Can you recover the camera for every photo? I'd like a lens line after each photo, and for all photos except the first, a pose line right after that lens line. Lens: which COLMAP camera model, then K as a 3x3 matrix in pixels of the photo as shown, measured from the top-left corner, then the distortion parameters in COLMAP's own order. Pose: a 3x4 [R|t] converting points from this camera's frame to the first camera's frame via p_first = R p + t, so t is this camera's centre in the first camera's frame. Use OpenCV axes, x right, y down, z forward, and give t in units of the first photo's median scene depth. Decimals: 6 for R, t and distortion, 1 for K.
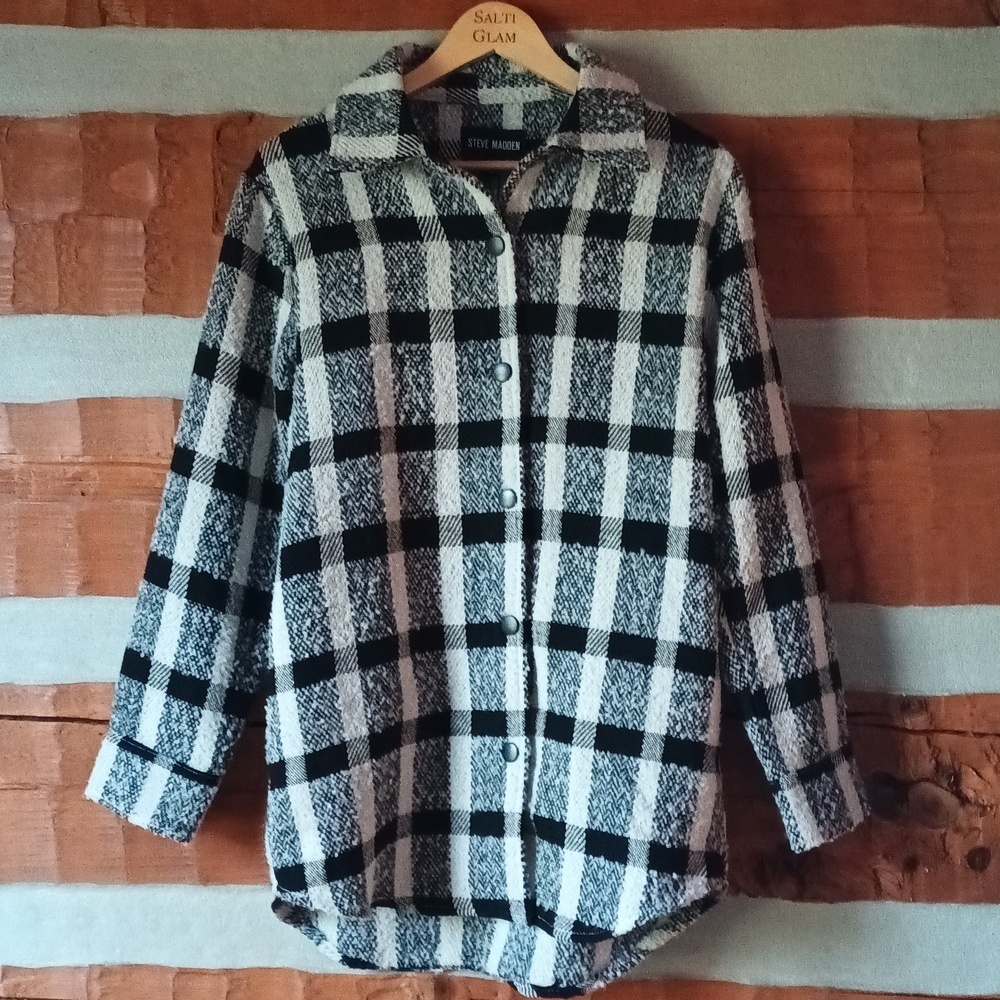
lens RADIAL K [[1717.7, 0, 493.5], [0, 1717.7, 506.0], [0, 0, 1]] dist [0.092656, 0.000000]
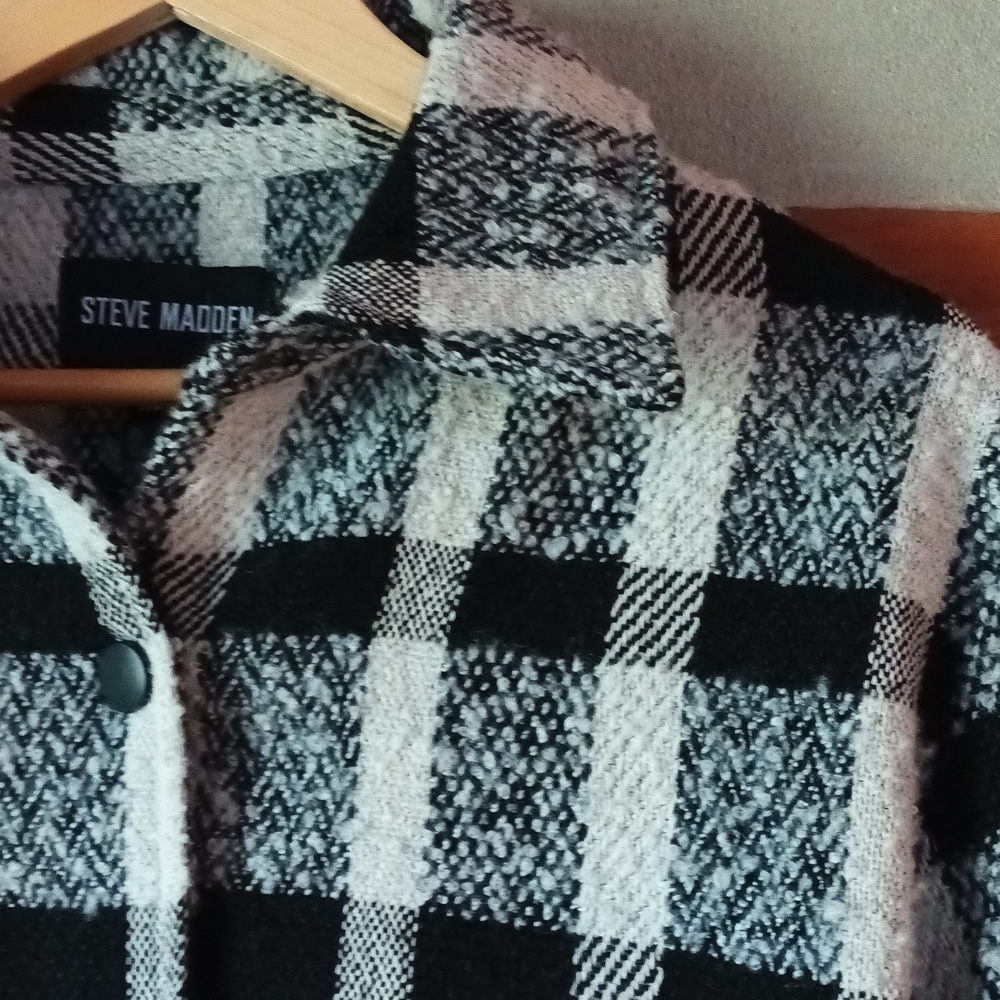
lens RADIAL K [[1717.7, 0, 506.2], [0, 1717.7, 497.7], [0, 0, 1]] dist [0.092656, 0.000000]
pose [[0.997867, -0.000377, -0.065279, 0.079153], [-0.007427, 0.992834, -0.119272, -0.147034], [0.064857, 0.119502, 0.990713, 0.730123]]
